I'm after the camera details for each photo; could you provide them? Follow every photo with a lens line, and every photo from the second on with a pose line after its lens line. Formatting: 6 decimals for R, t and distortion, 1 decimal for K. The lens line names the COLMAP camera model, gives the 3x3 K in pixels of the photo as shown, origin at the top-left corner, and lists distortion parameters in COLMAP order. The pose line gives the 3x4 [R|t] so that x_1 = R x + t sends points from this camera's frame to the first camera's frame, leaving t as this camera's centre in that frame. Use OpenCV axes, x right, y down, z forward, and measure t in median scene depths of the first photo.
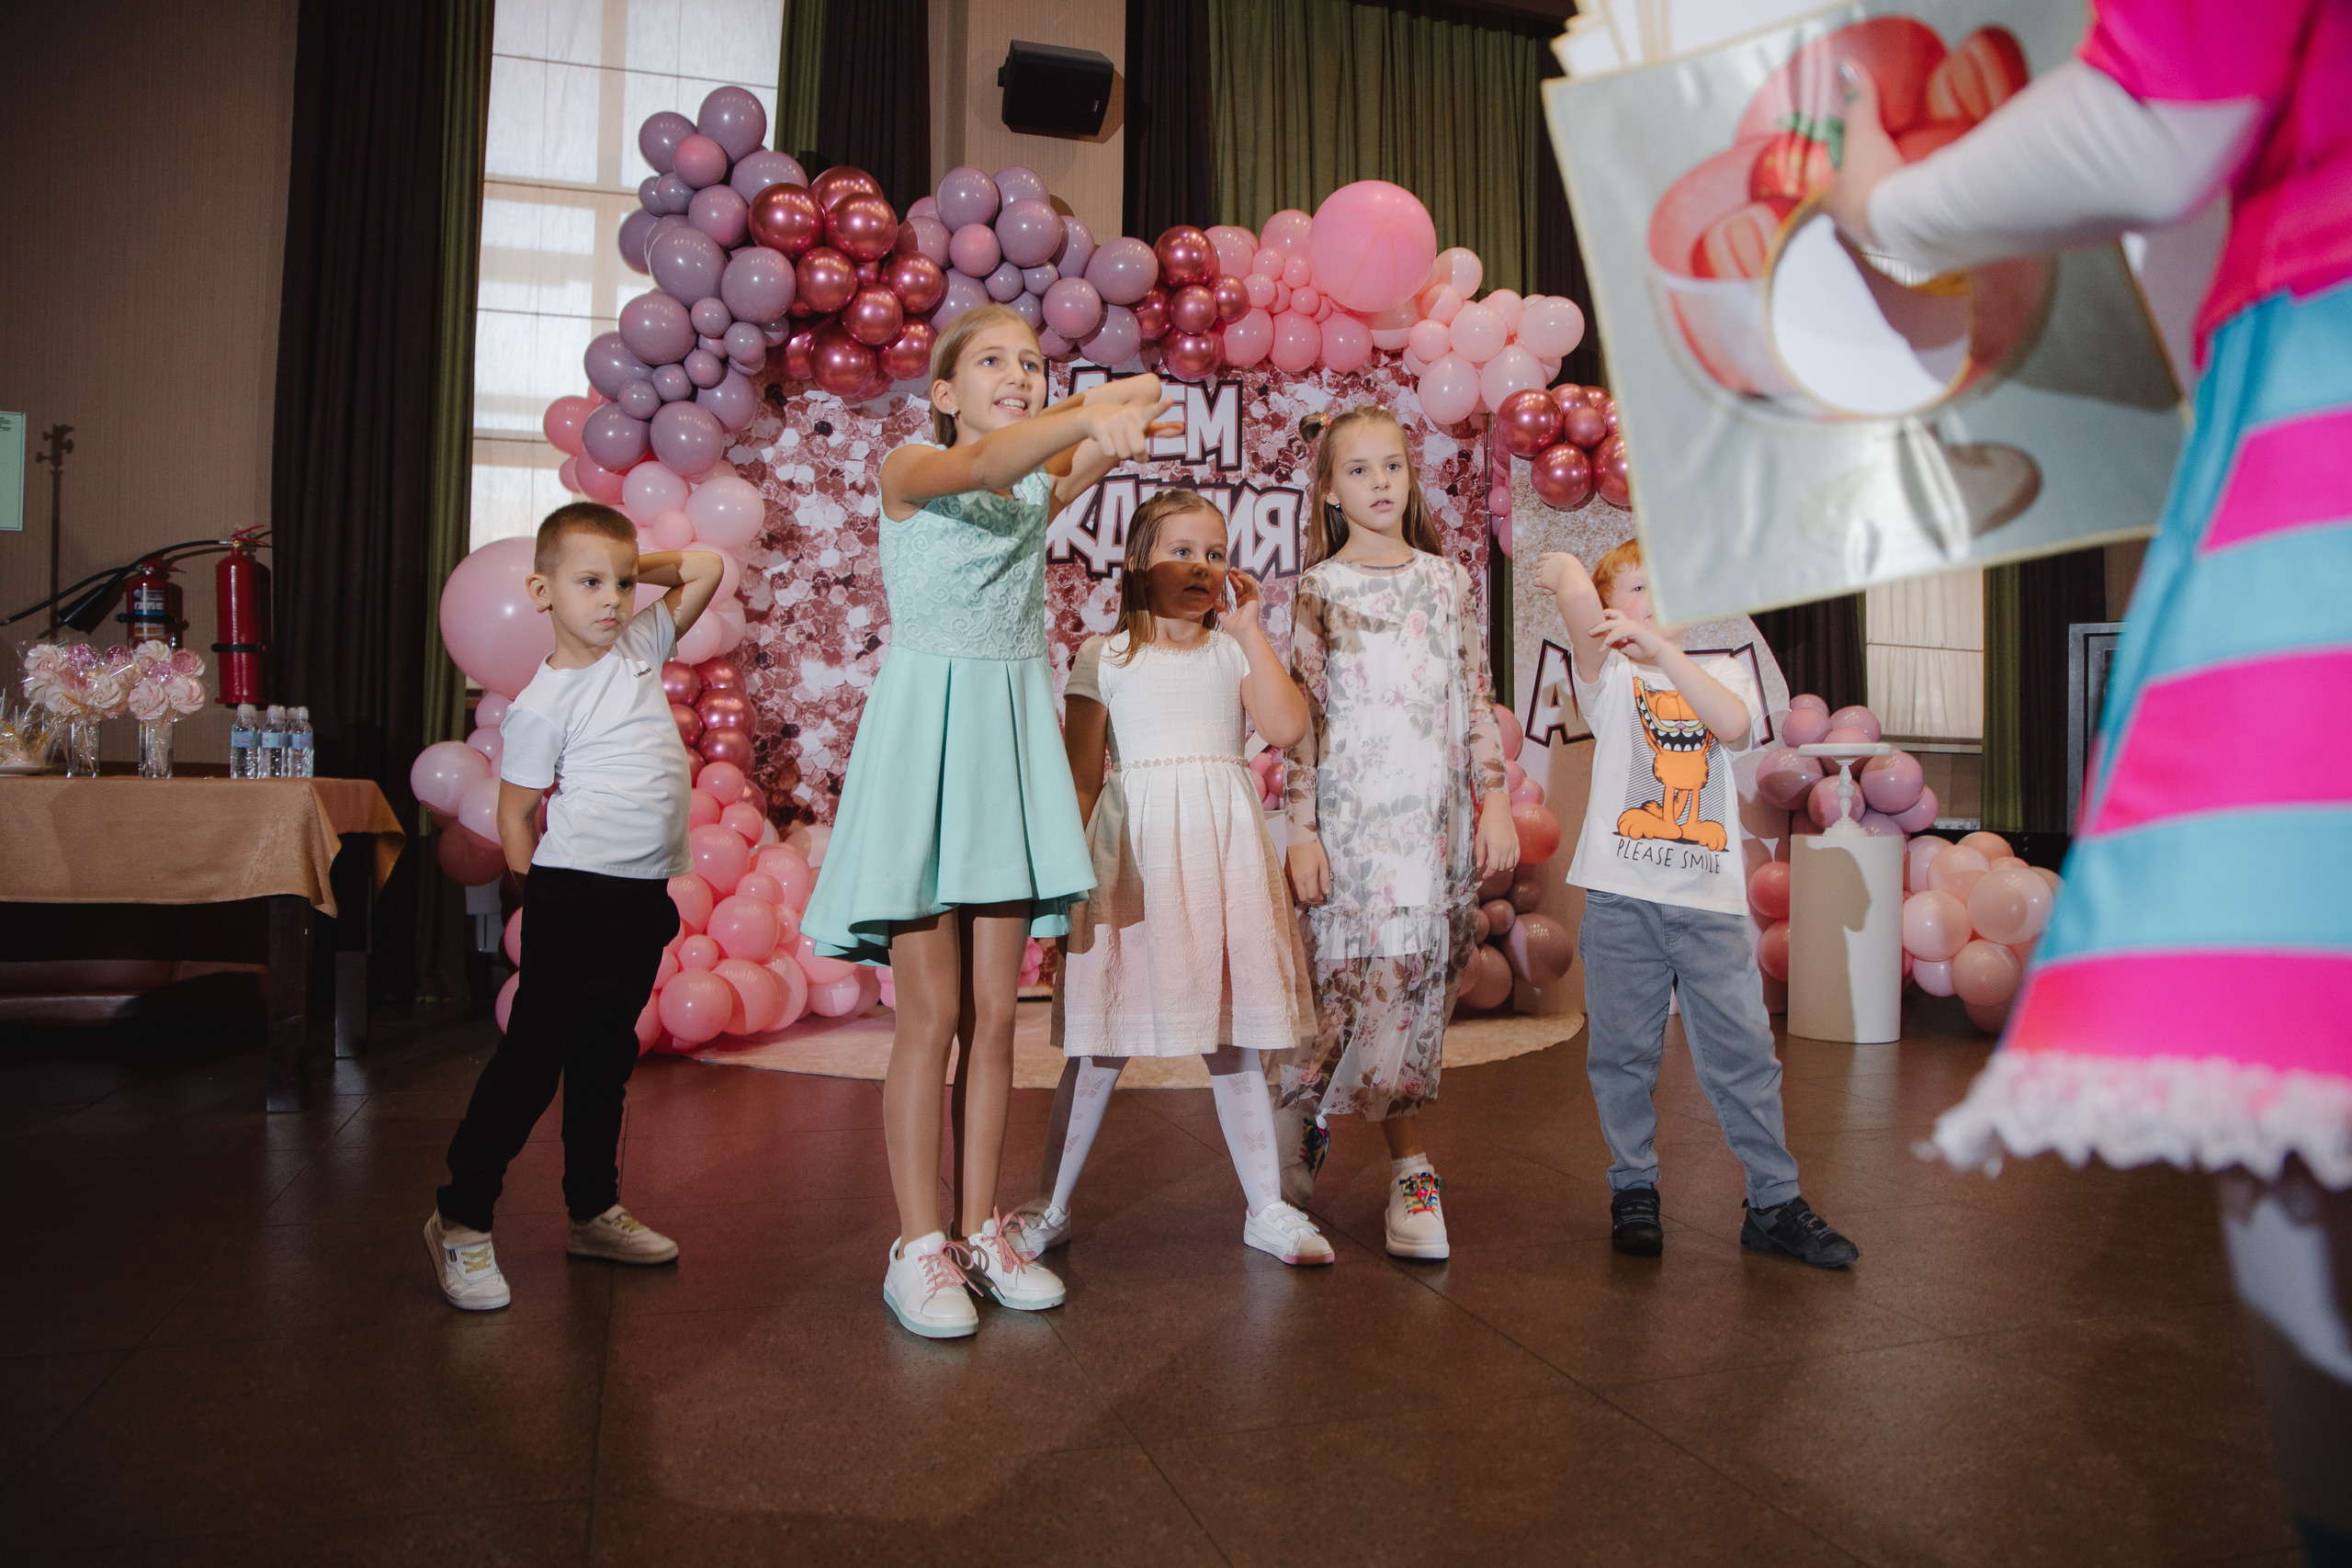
lens RADIAL K [[1587.7, 0, 1178.1], [0, 1587.7, 792.3], [0, 0, 1]] dist [-0.128851, 0.086421]
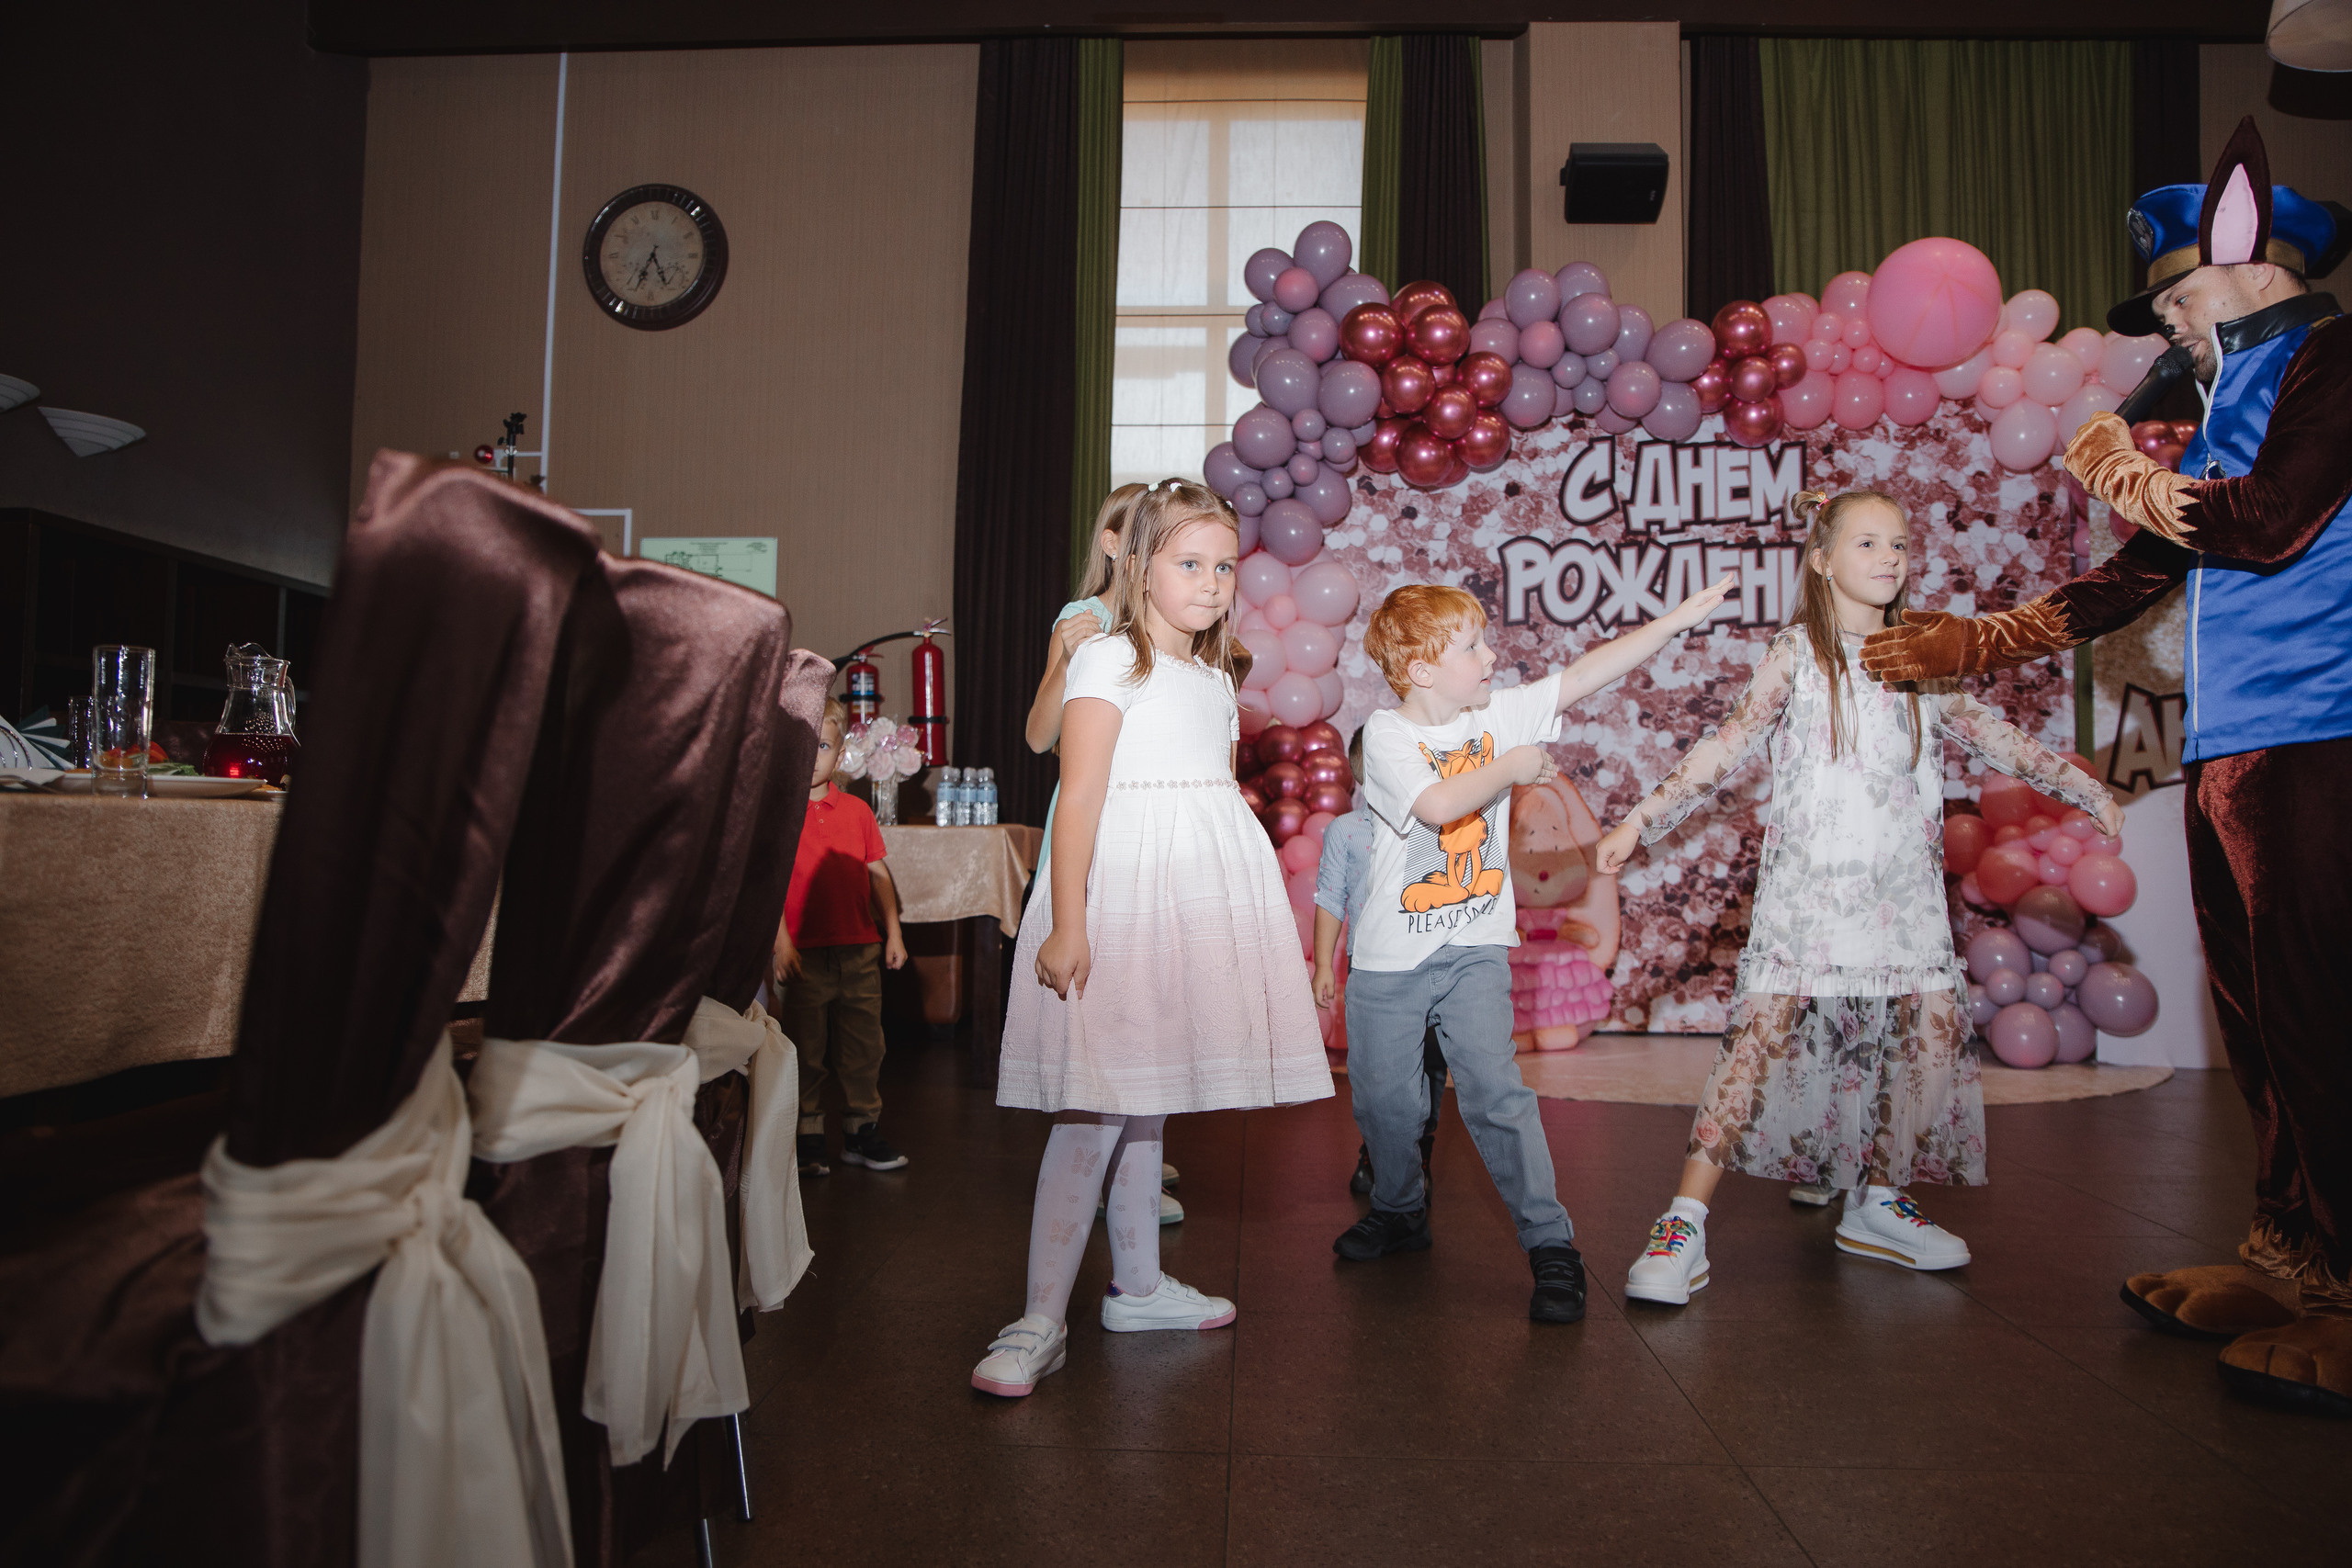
lens RADIAL K [[1687.6, 0, 1176.6], [0, 1687.6, 780.0], [0, 0, 1]] dist [-0.120192, 0.091209]
pose [[0.935696, -0.010959, -0.352637, 0.036850], [-0.002906, 0.999244, -0.038765, 0.004499], [0.352796, 0.037296, 0.934957, -0.162973]]
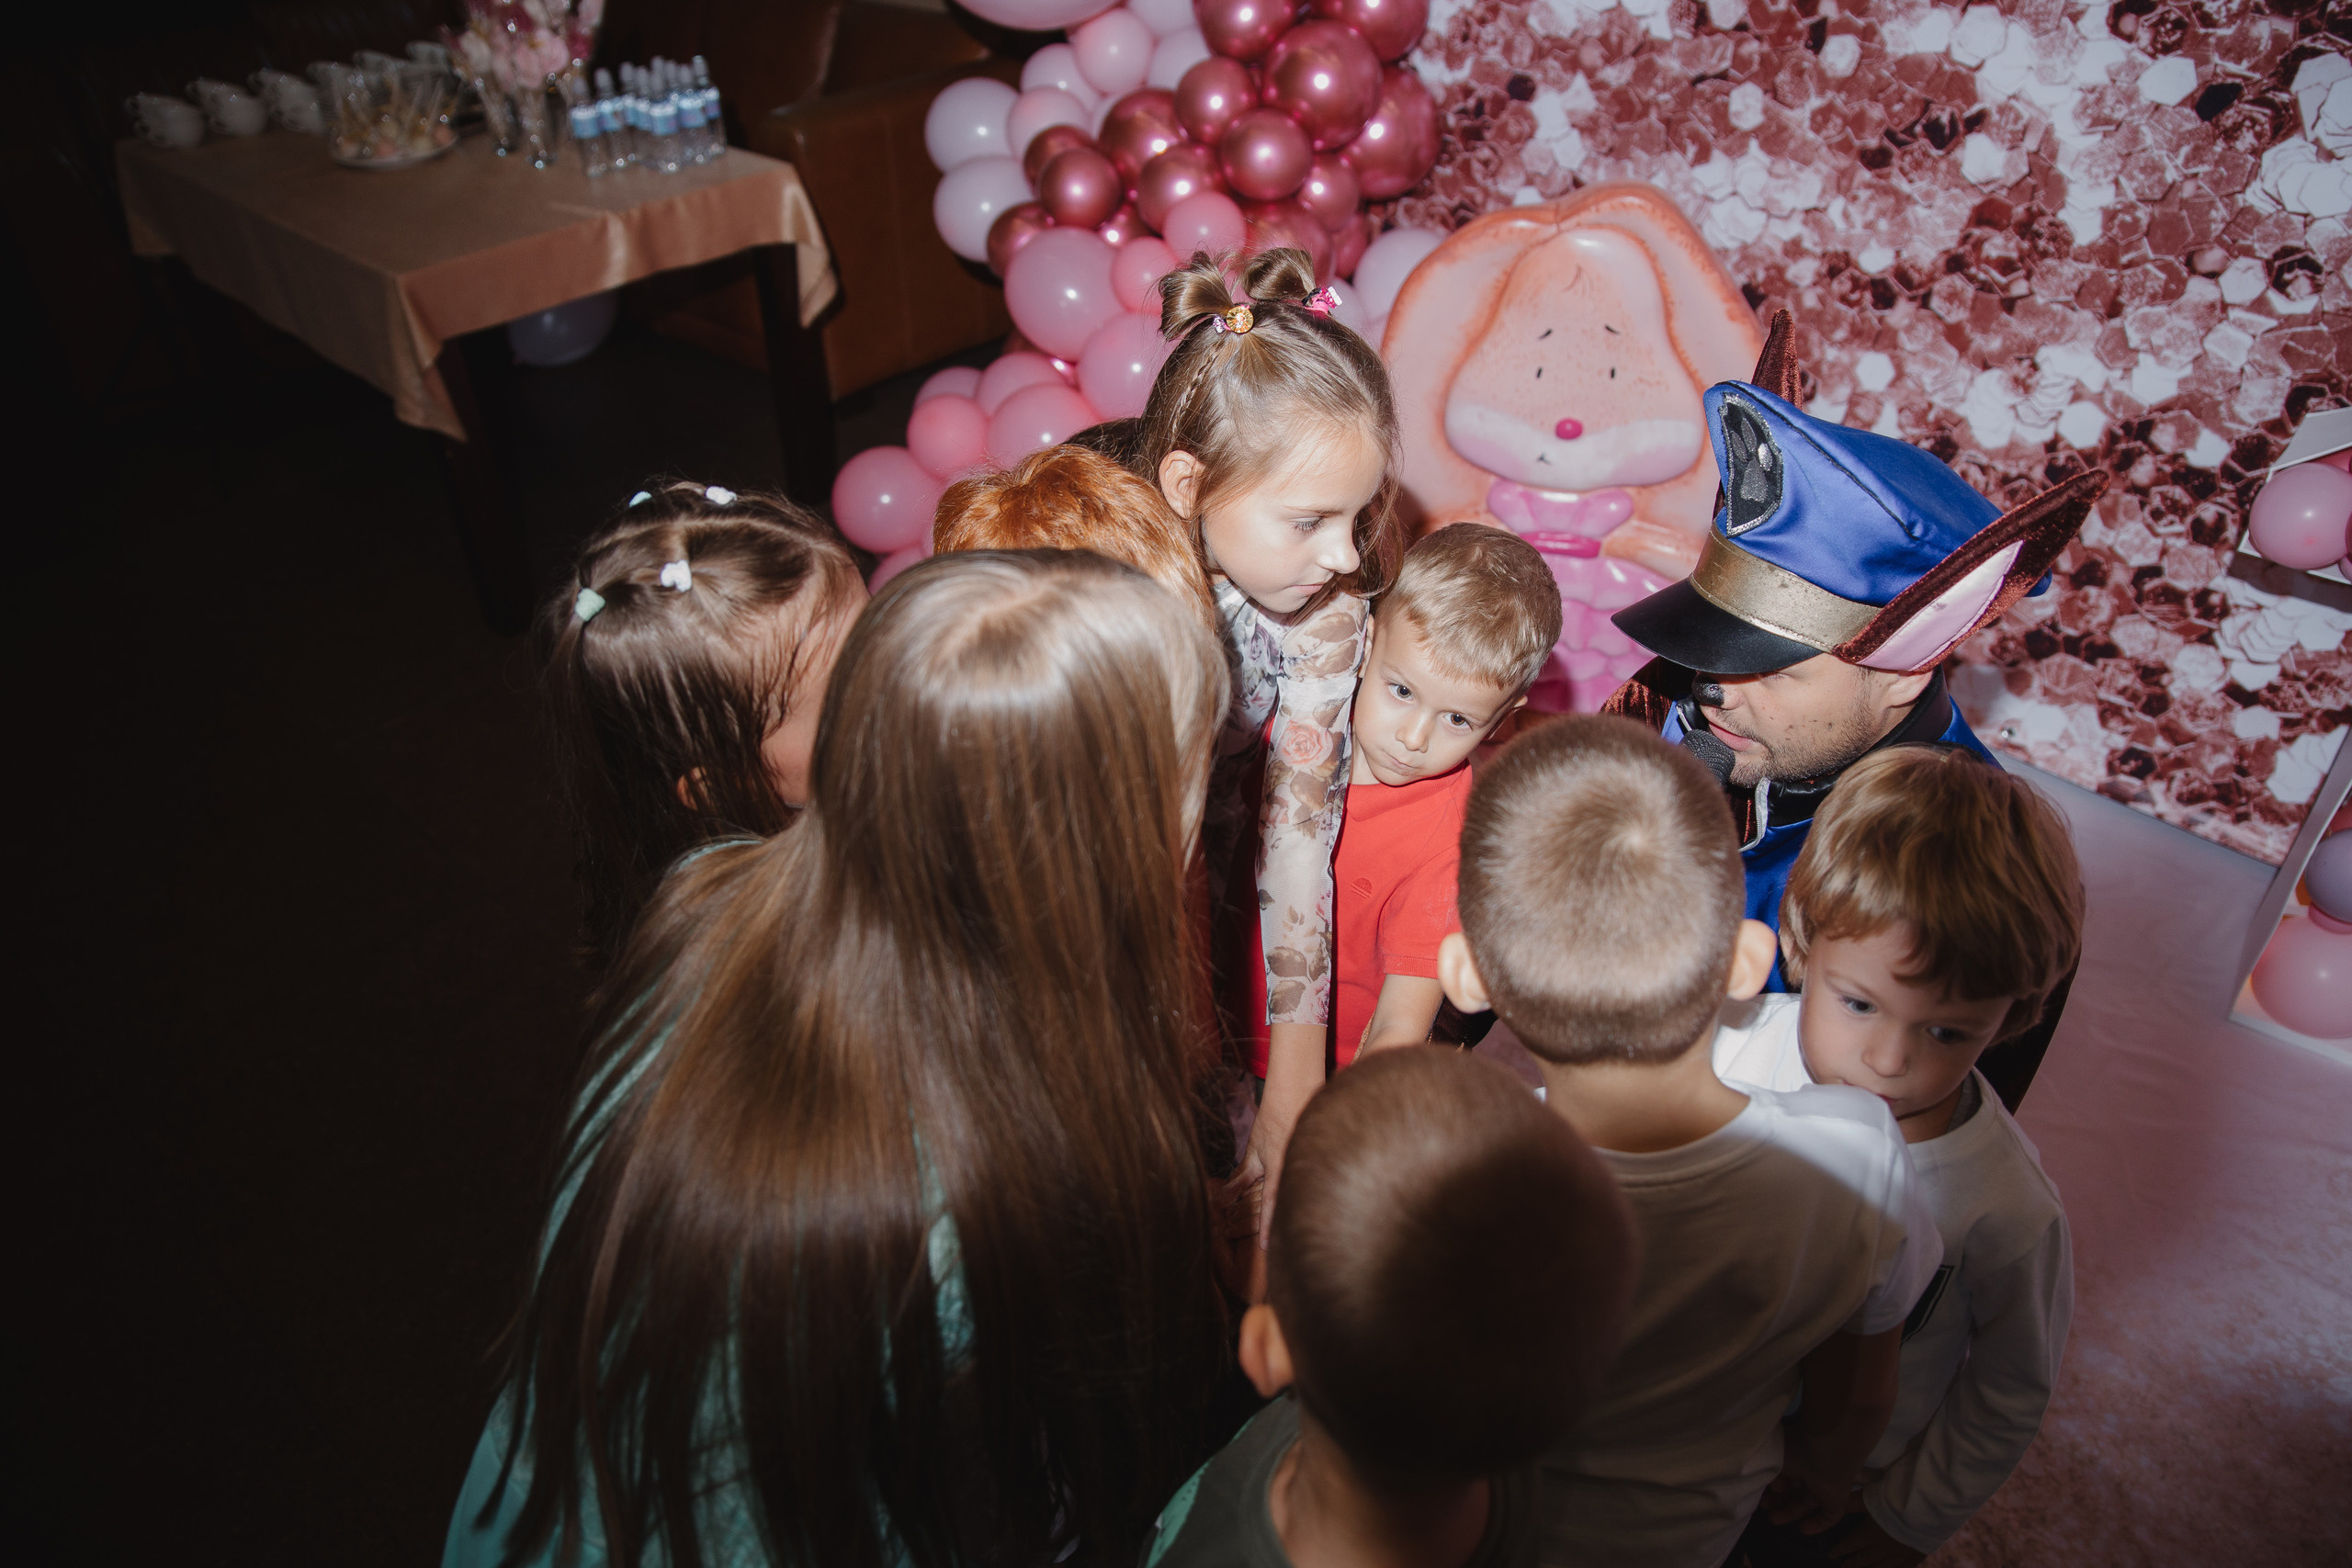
lens RADIAL K [[1600.3, 0, 1193.4], [0, 1600.3, 762.7], [0, 0, 1]] dist [-0.123311, 0.080845]
pose [[0.487002, 0.496930, -0.718254, 0.189427], [0.013822, 0.817877, 0.575227, -0.153051], [0.873291, -0.290065, 0.391439, 0.605663]]
